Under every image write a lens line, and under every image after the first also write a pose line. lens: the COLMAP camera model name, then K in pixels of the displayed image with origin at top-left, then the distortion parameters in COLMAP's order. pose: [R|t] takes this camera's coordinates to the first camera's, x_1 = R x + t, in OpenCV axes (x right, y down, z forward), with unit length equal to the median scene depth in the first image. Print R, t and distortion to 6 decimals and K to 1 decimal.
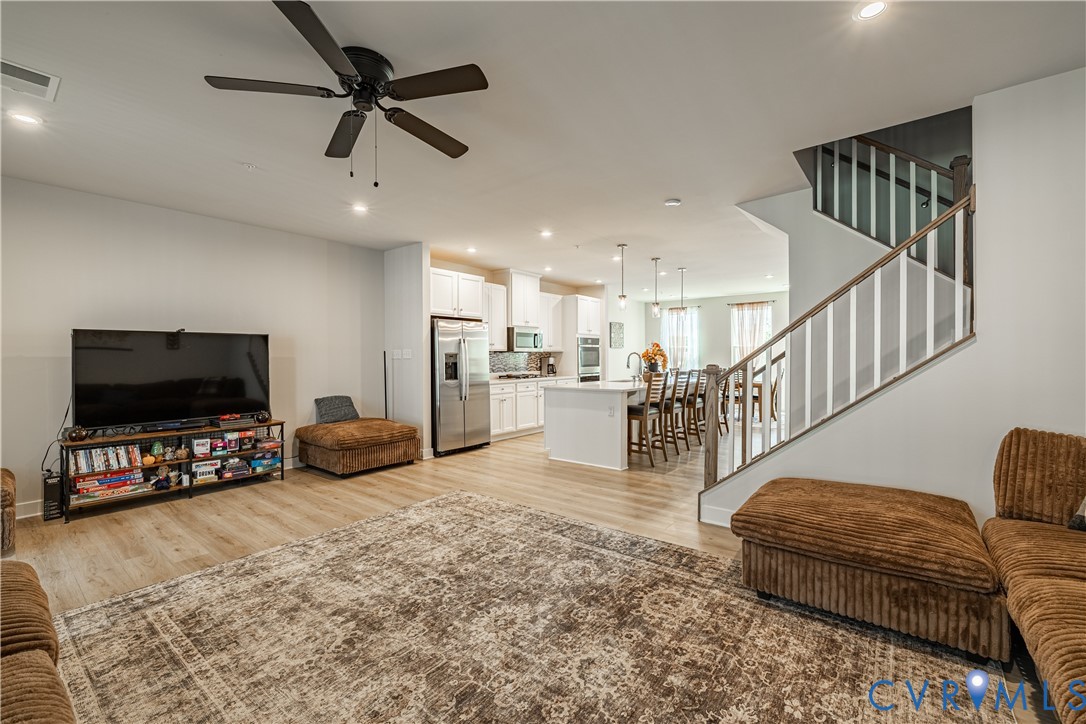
lens RADIAL K [[454.2, 0, 544.3], [0, 454.2, 354.6], [0, 0, 1]] dist [0.002989, -0.000412]
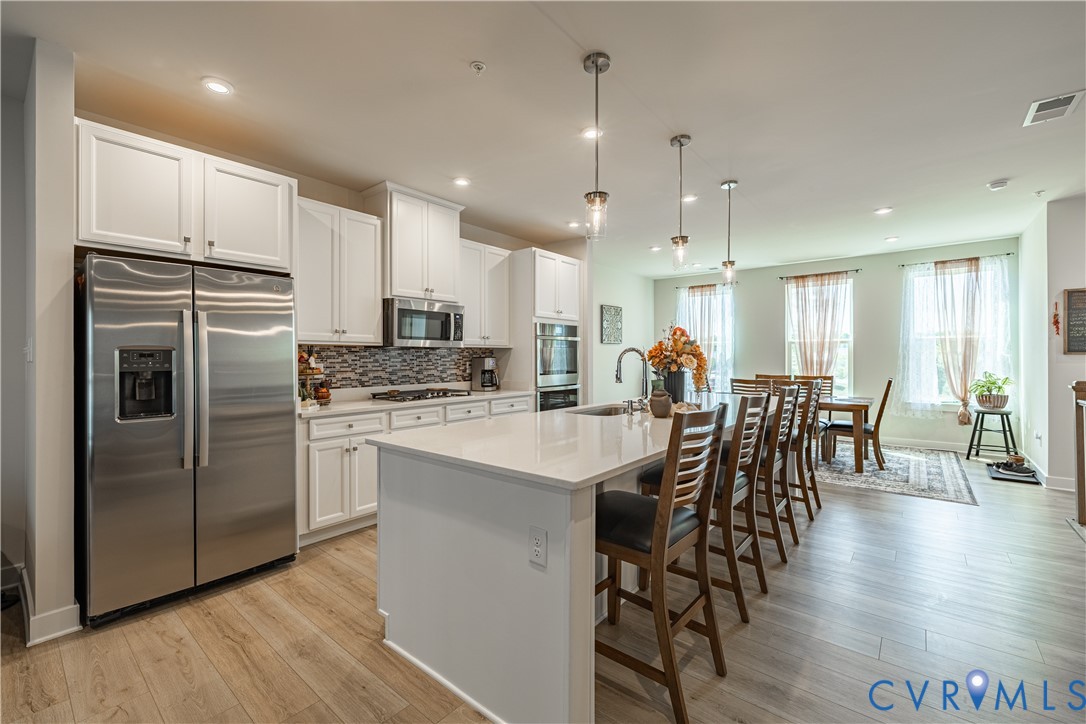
lens RADIAL K [[454.2, 0, 544.3], [0, 454.2, 354.6], [0, 0, 1]] dist [0.002989, -0.000412]
pose [[0.999855, 0.002836, -0.016792, 0.201488], [-0.002823, 0.999996, 0.000789, 0.002481], [0.016794, -0.000742, 0.999859, 0.925857]]
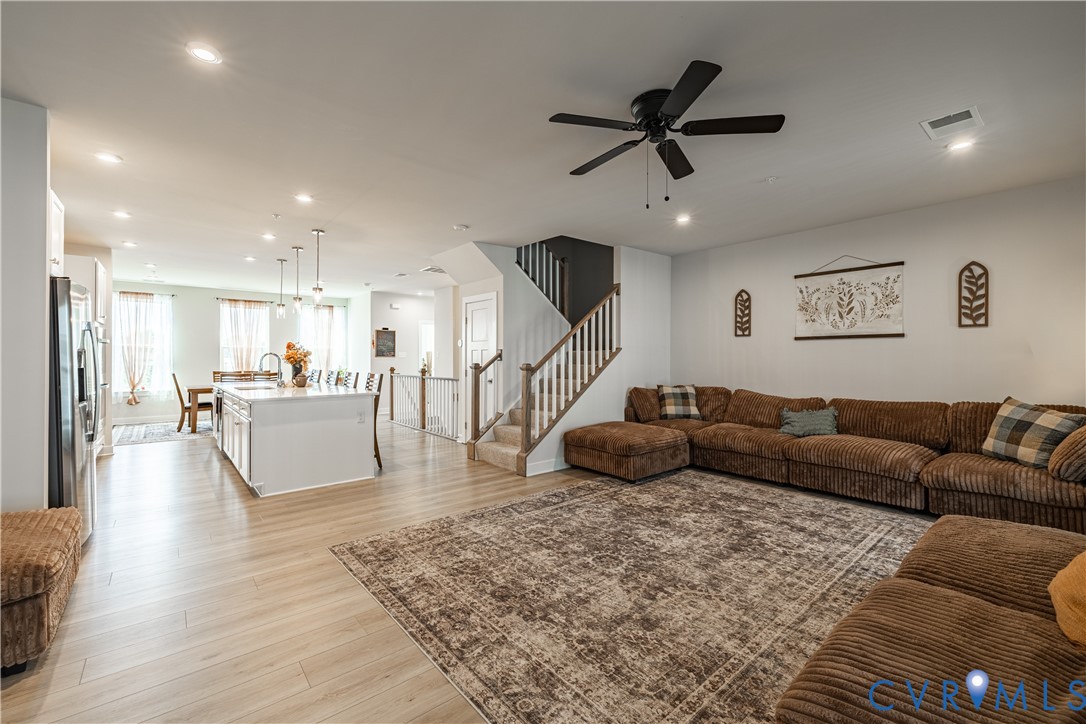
lens RADIAL K [[454.2, 0, 544.3], [0, 454.2, 354.6], [0, 0, 1]] dist [0.002989, -0.000412]
pose [[0.201203, 0.010758, 0.979490, -0.883941], [-0.004772, 0.999939, -0.010002, 0.007037], [-0.979538, -0.002661, 0.201242, 0.587554]]
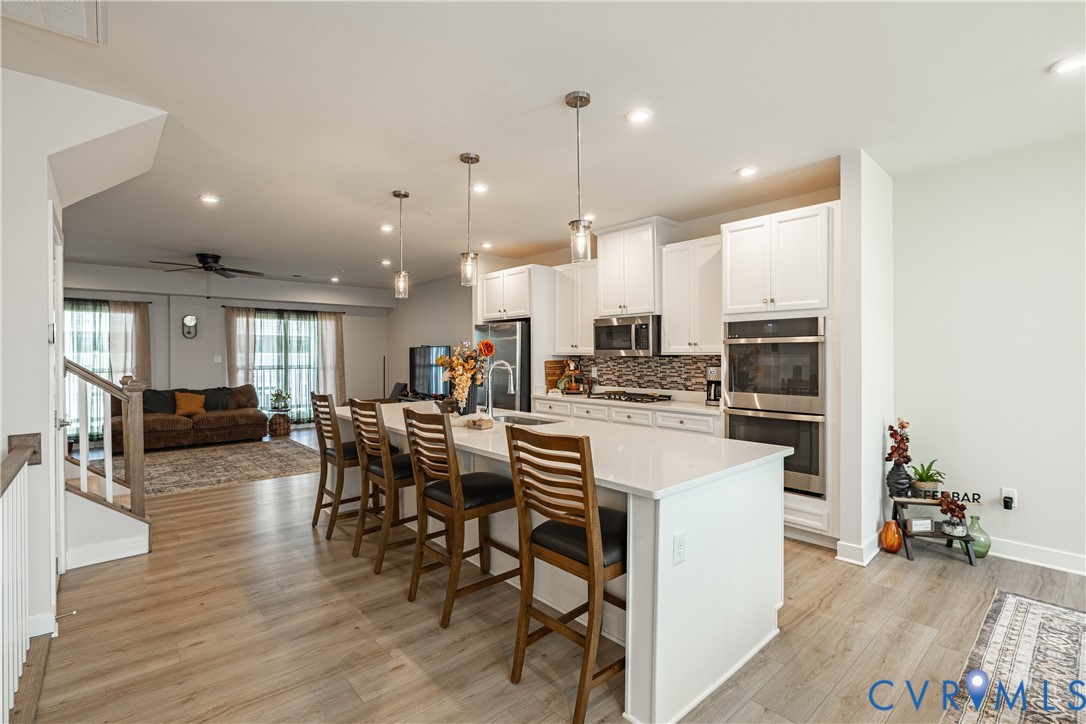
lens RADIAL K [[497.5, 0, 542.6], [0, 497.5, 356.8], [0, 0, 1]] dist [-0.003077, -0.000418]
pose [[-0.173554, 0.008526, -0.984788, 1.222048], [0.007535, 0.999945, 0.007329, -0.021258], [0.984796, -0.006149, -0.173608, 1.950027]]
